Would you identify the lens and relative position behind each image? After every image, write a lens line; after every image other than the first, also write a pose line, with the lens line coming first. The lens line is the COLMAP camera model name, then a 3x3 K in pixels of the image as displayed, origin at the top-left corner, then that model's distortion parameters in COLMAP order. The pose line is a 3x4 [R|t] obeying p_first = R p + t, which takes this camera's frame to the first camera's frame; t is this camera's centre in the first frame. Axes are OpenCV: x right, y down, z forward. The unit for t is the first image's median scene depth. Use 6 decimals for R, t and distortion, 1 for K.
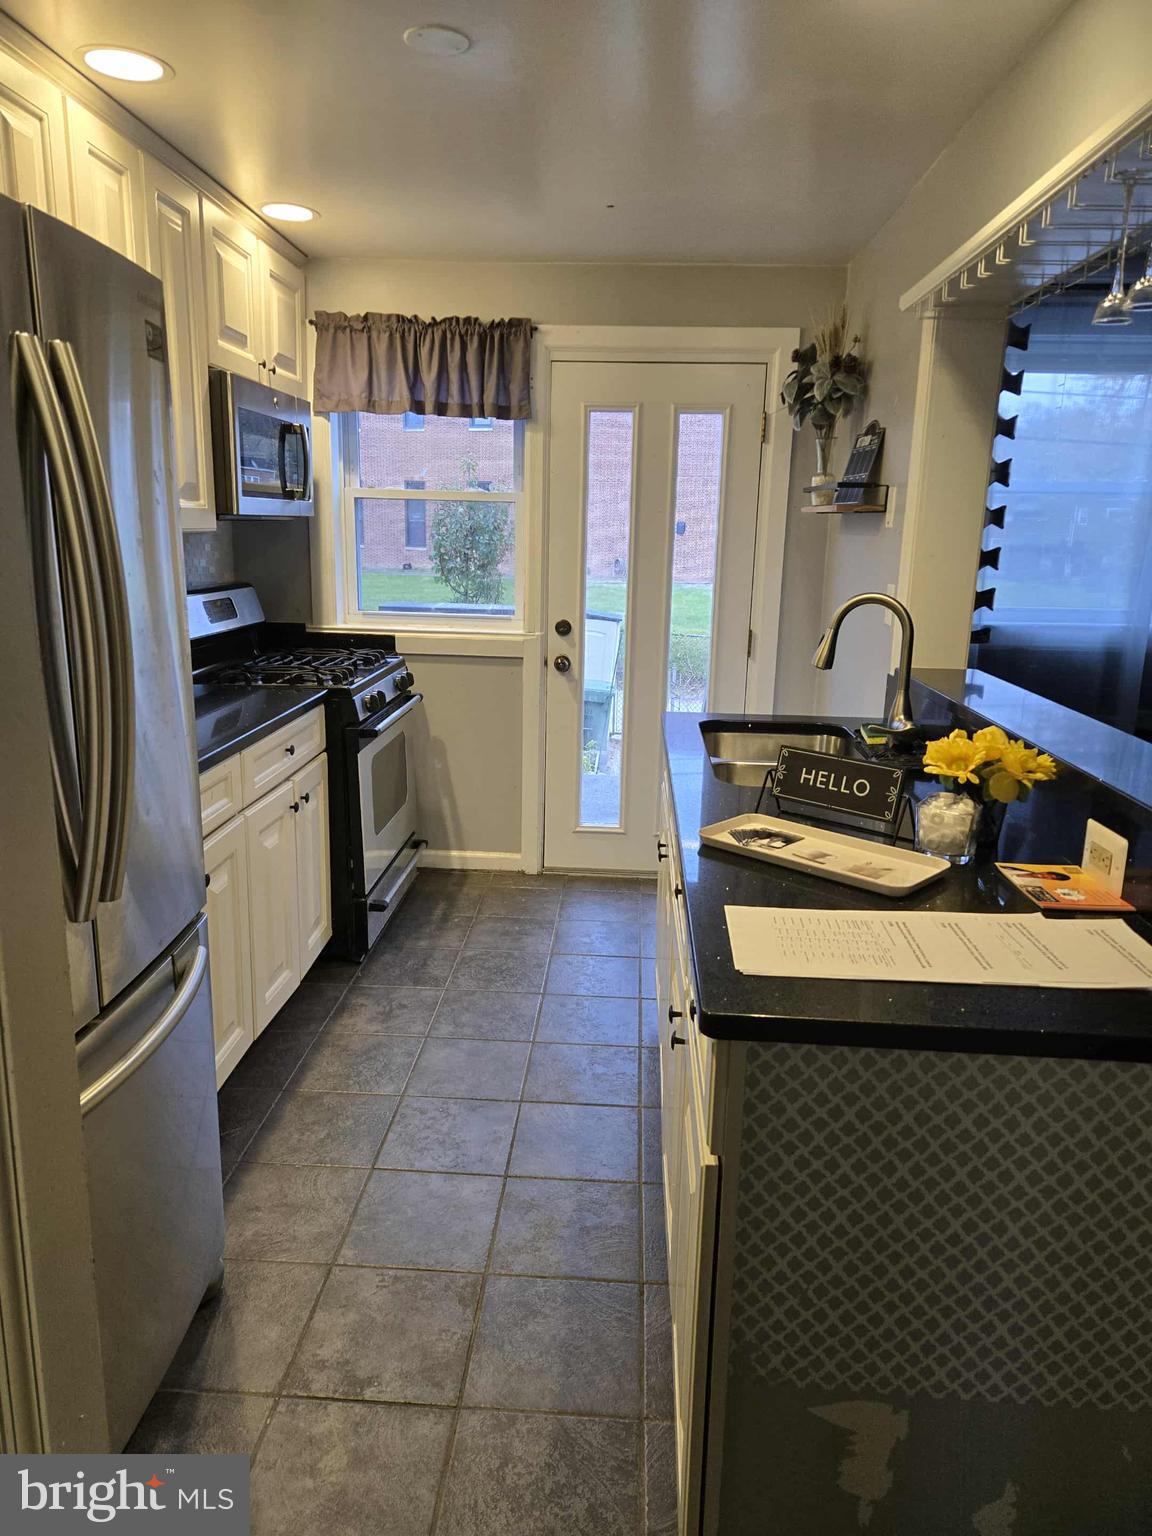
lens RADIAL K [[1040.0, 0, 563.4], [0, 1040.0, 758.9], [0, 0, 1]] dist [0.068063, -0.053704]
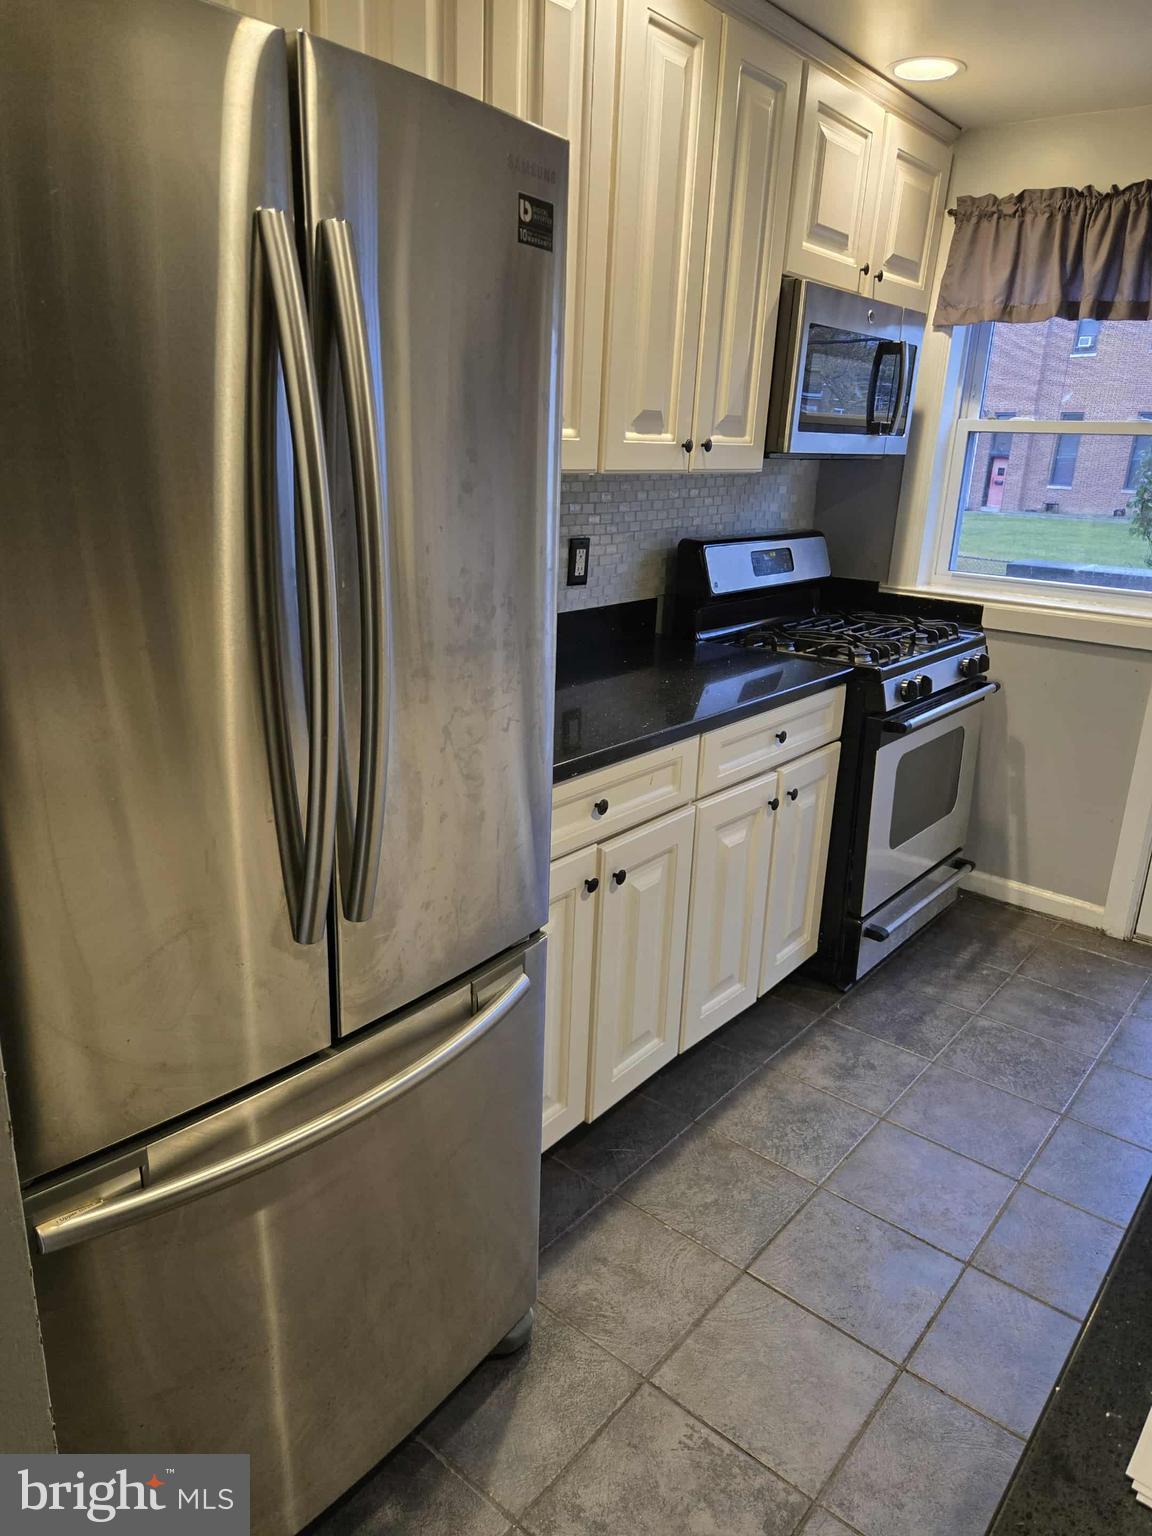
lens RADIAL K [[1040.0, 0, 568.7], [0, 1040.0, 766.8], [0, 0, 1]] dist [0.068063, -0.053704]
pose [[0.811320, 0.183795, -0.554958, 0.062115], [-0.148772, 0.982951, 0.108043, -0.043009], [0.565355, -0.005095, 0.824832, 0.176776]]
